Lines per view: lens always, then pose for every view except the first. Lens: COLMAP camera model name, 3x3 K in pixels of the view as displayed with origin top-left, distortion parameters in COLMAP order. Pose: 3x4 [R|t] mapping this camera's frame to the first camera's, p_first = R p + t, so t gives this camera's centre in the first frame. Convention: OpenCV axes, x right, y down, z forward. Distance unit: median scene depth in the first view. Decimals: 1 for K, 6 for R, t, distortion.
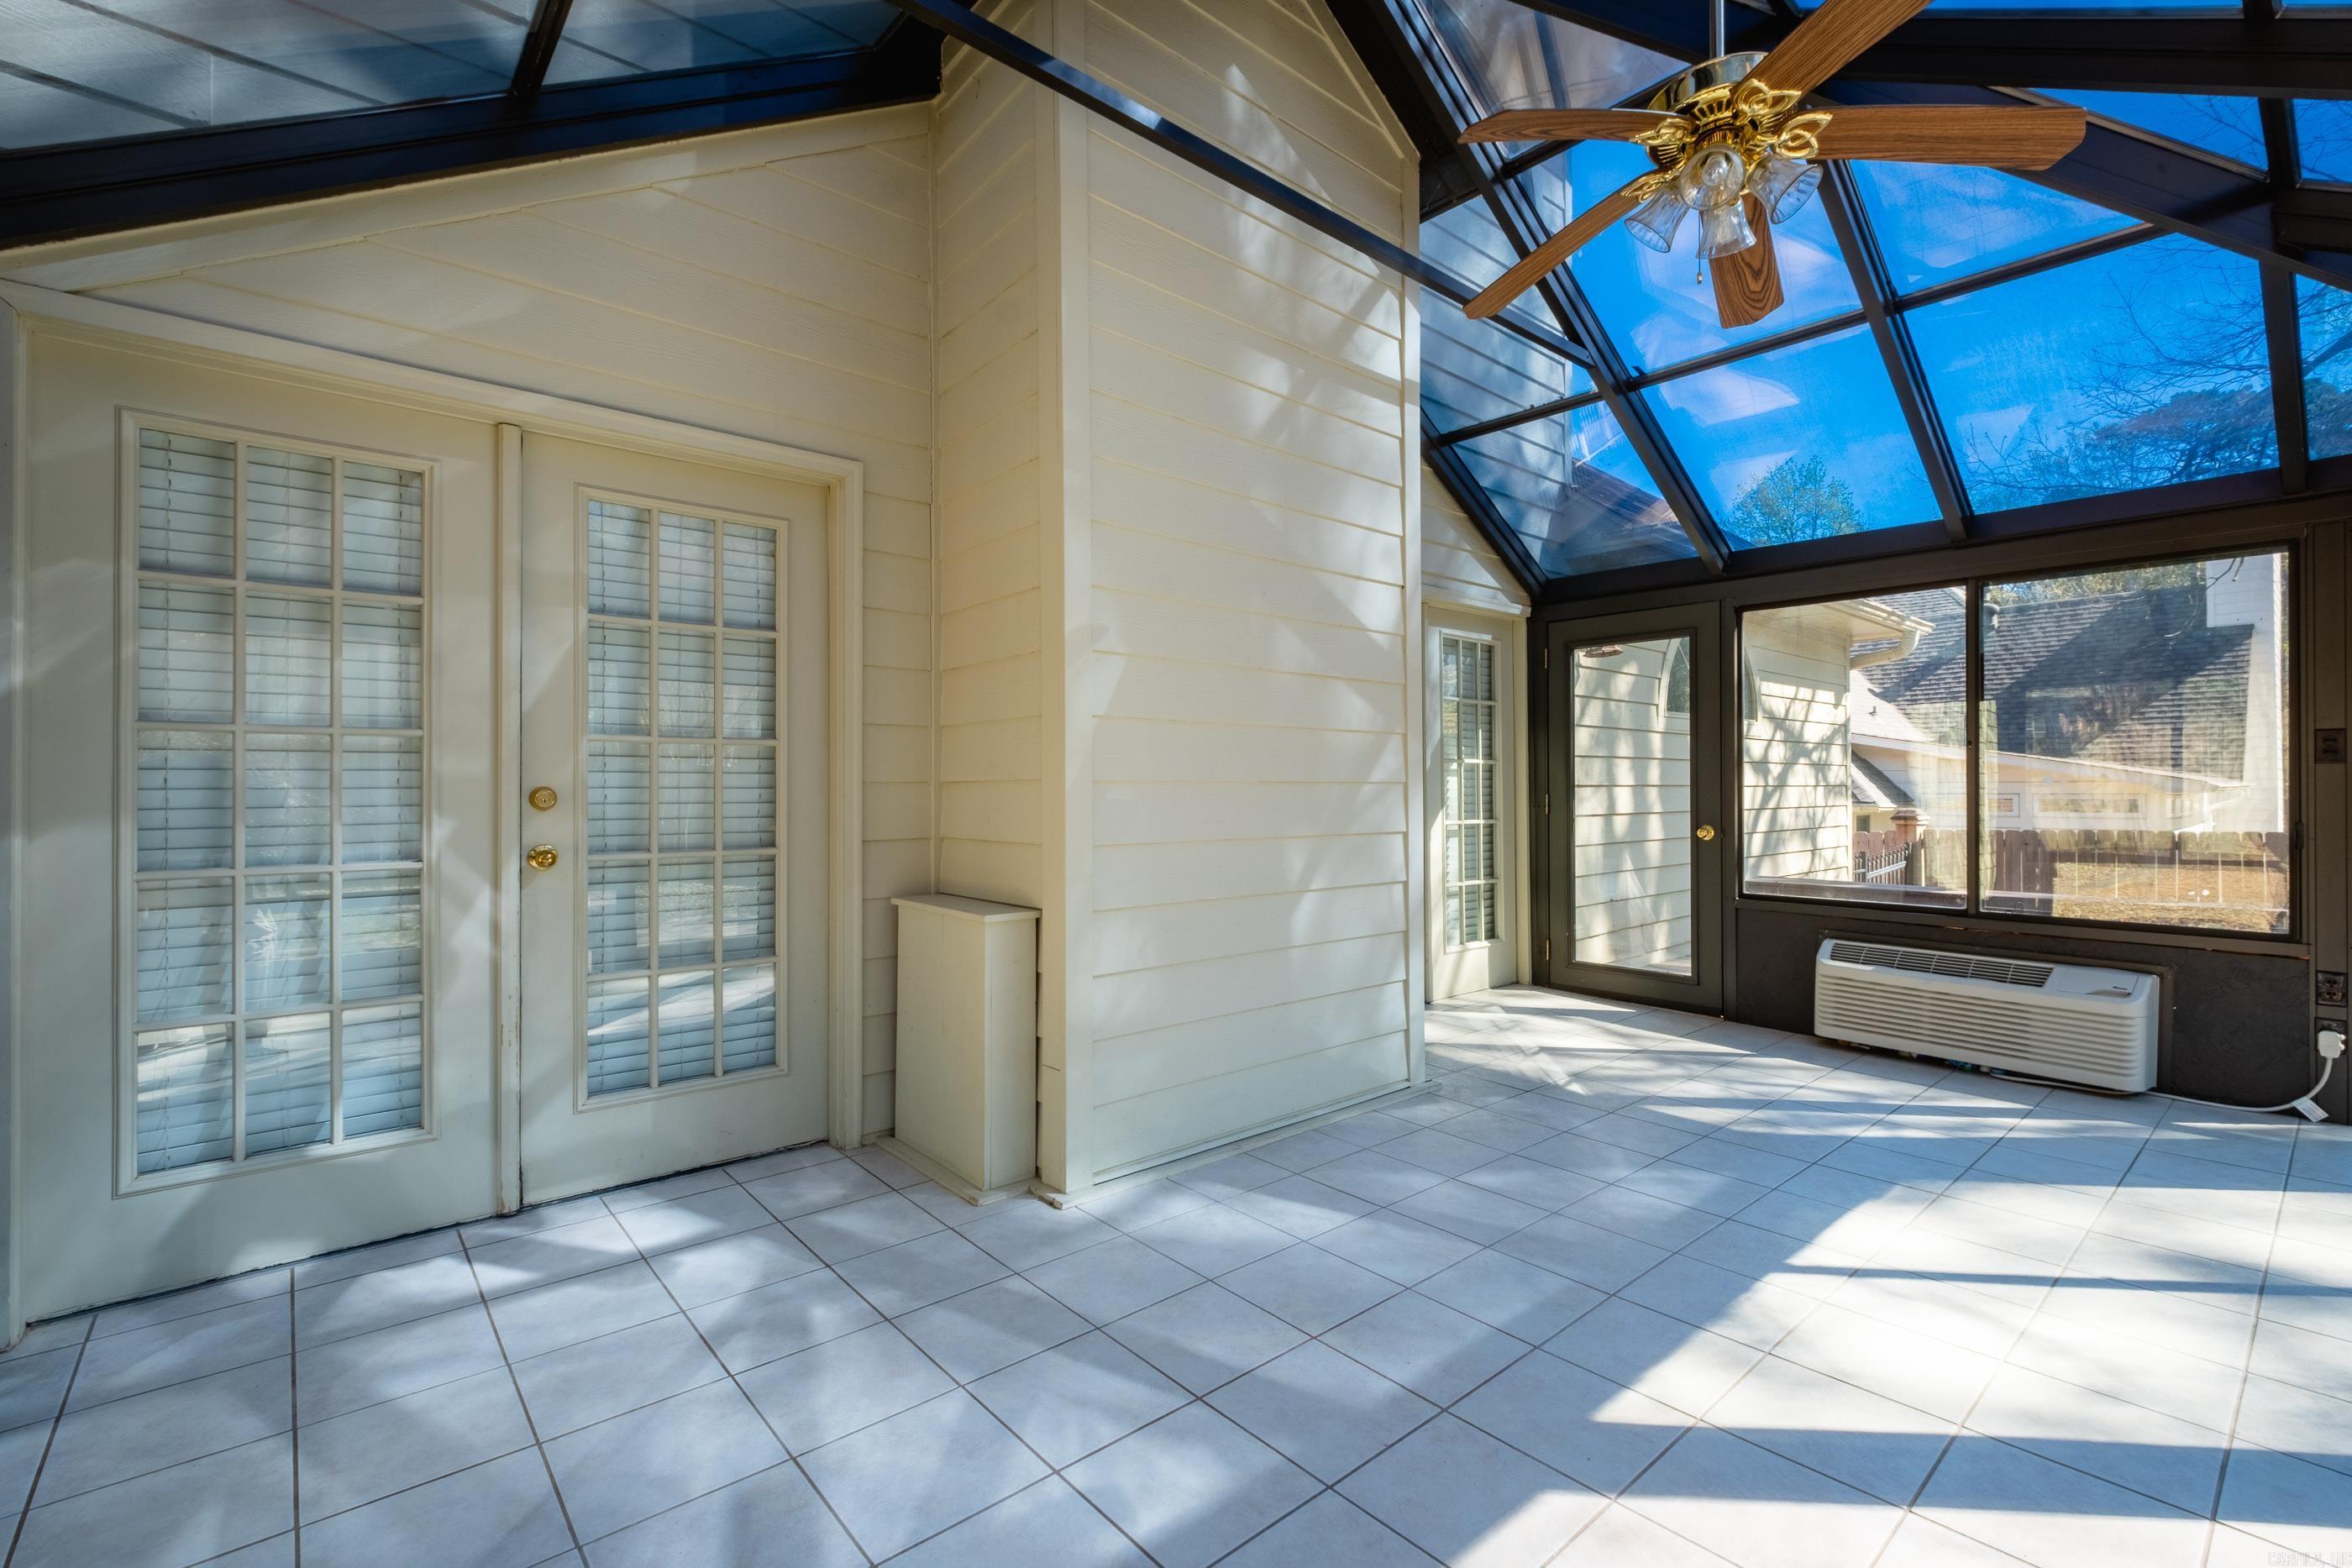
lens RADIAL K [[1035.2, 0, 1190.0], [0, 1035.2, 784.9], [0, 0, 1]] dist [0.006956, -0.001918]
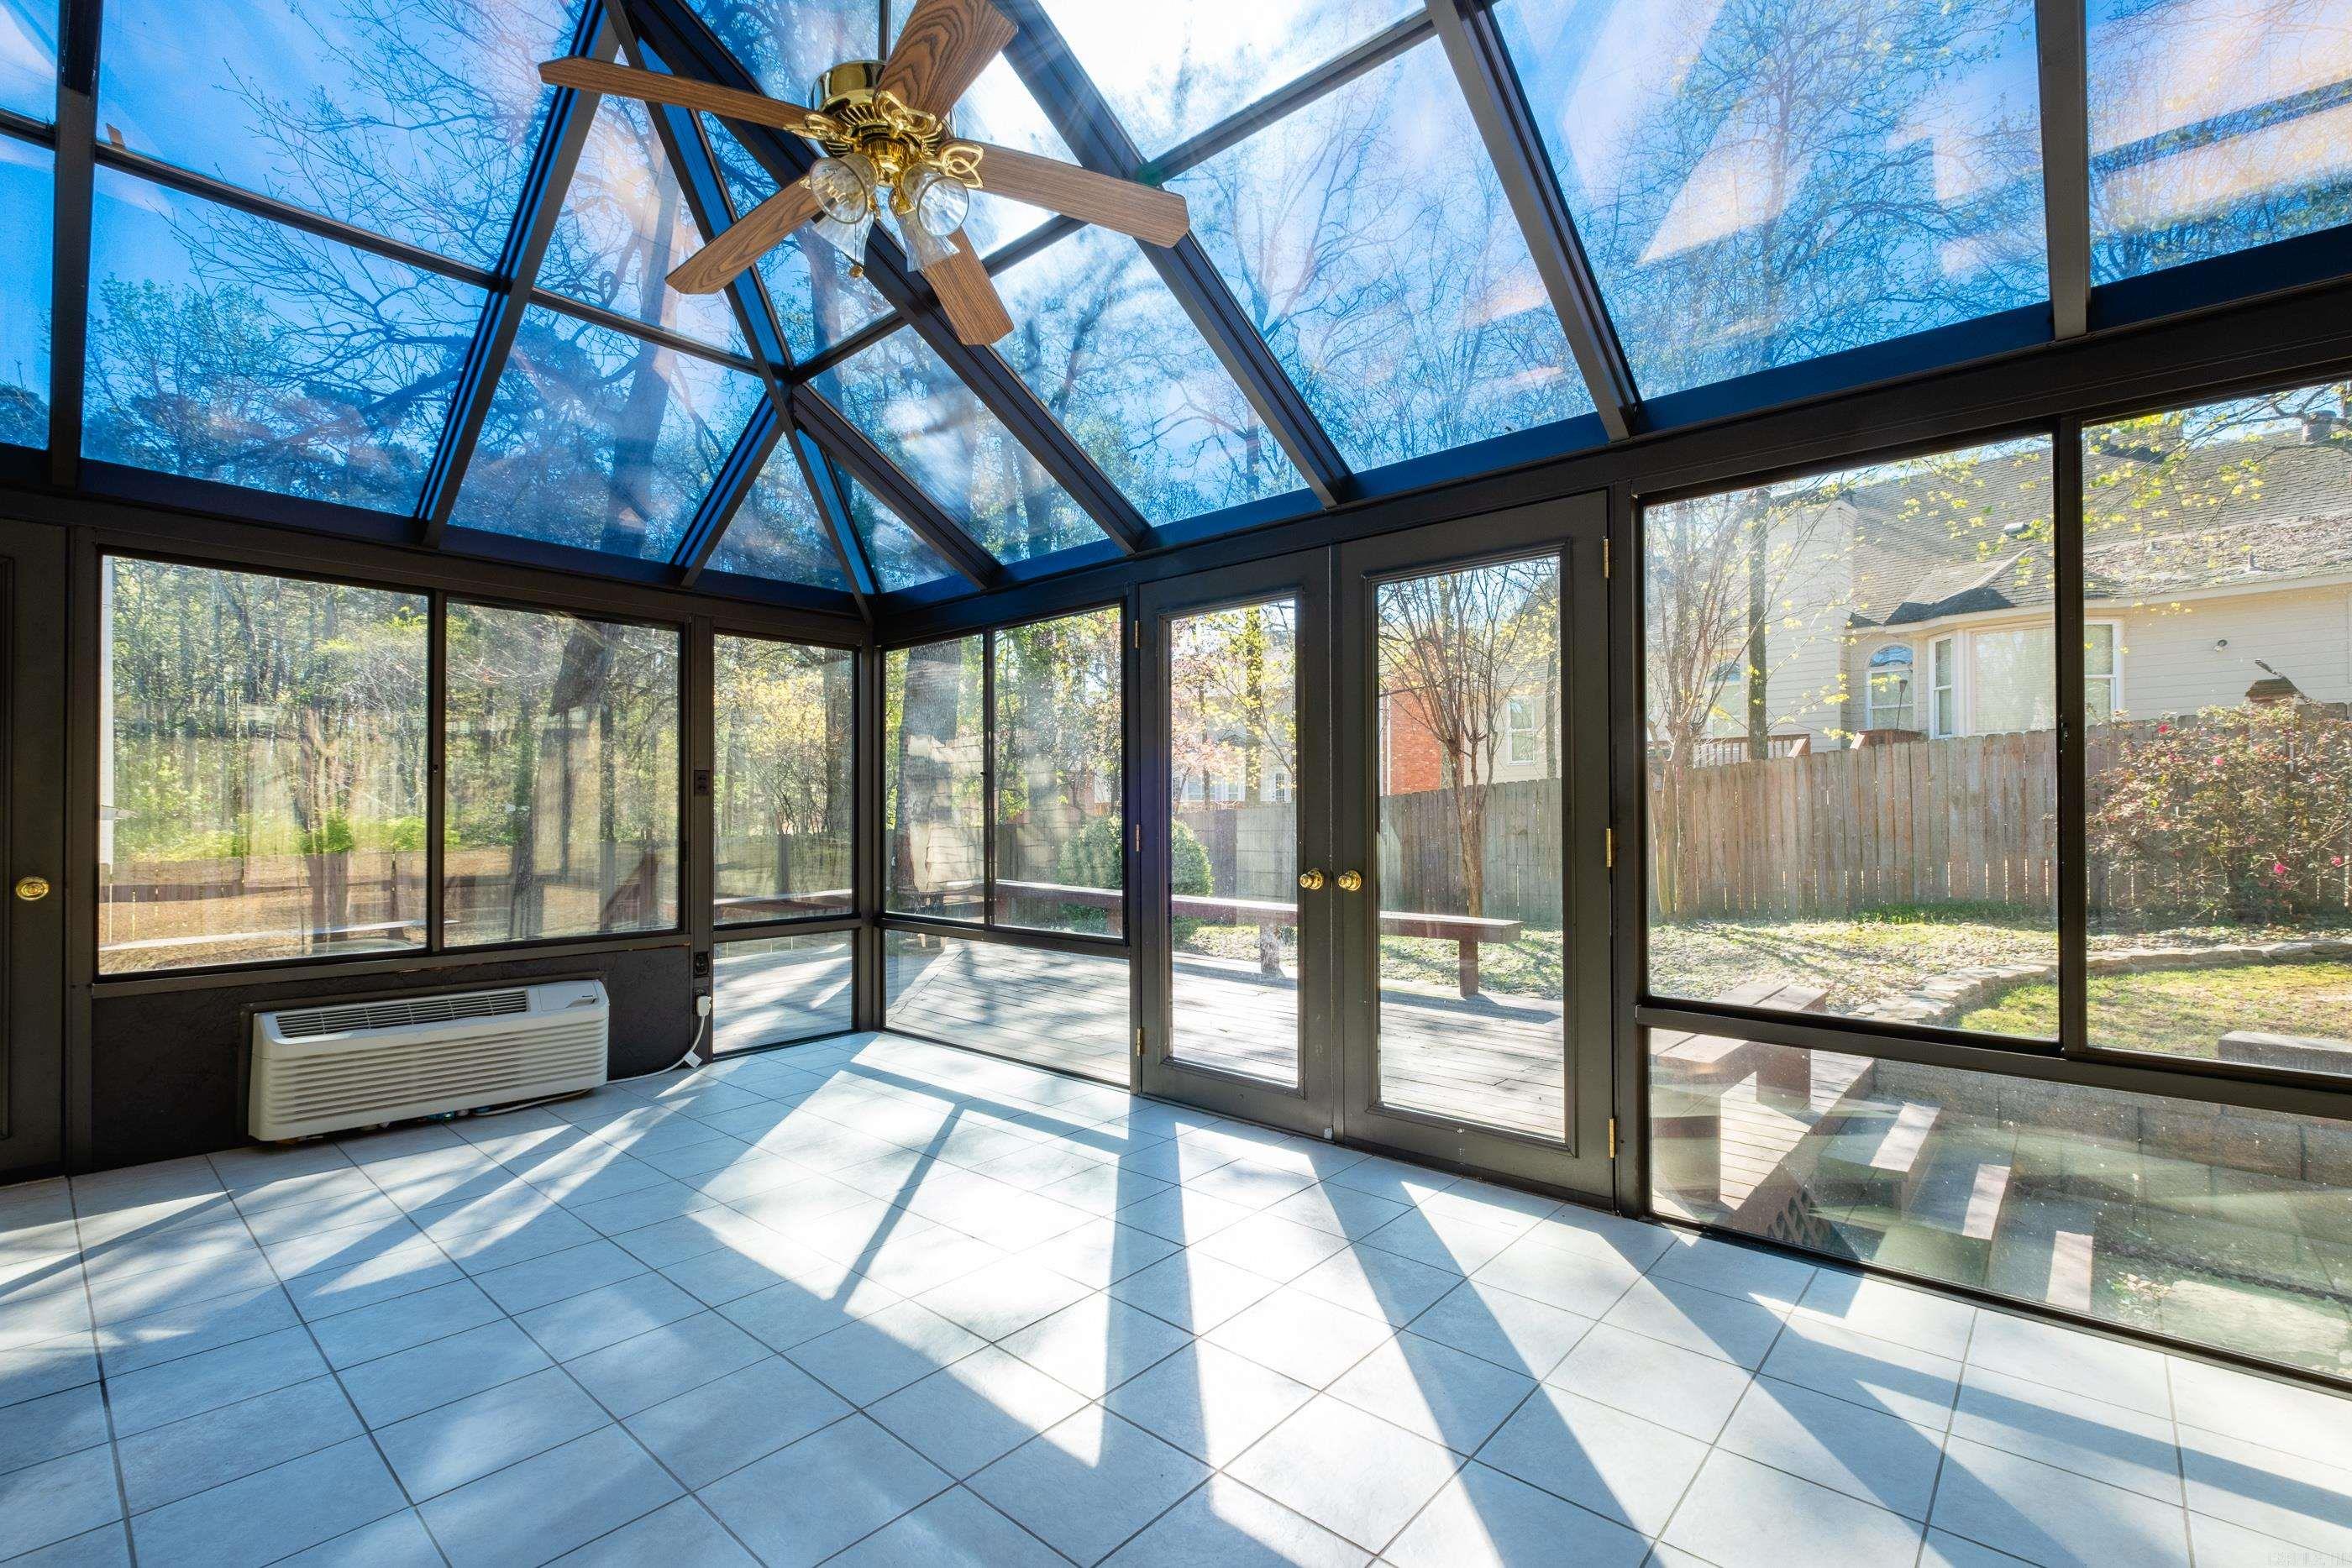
lens RADIAL K [[1035.2, 0, 1188.2], [0, 1035.2, 794.1], [0, 0, 1]] dist [0.006956, -0.001918]
pose [[-0.146182, 0.022267, 0.989007, -0.318655], [-0.001035, 0.999743, -0.022661, 0.004565], [-0.989257, -0.004336, -0.146121, 0.564053]]
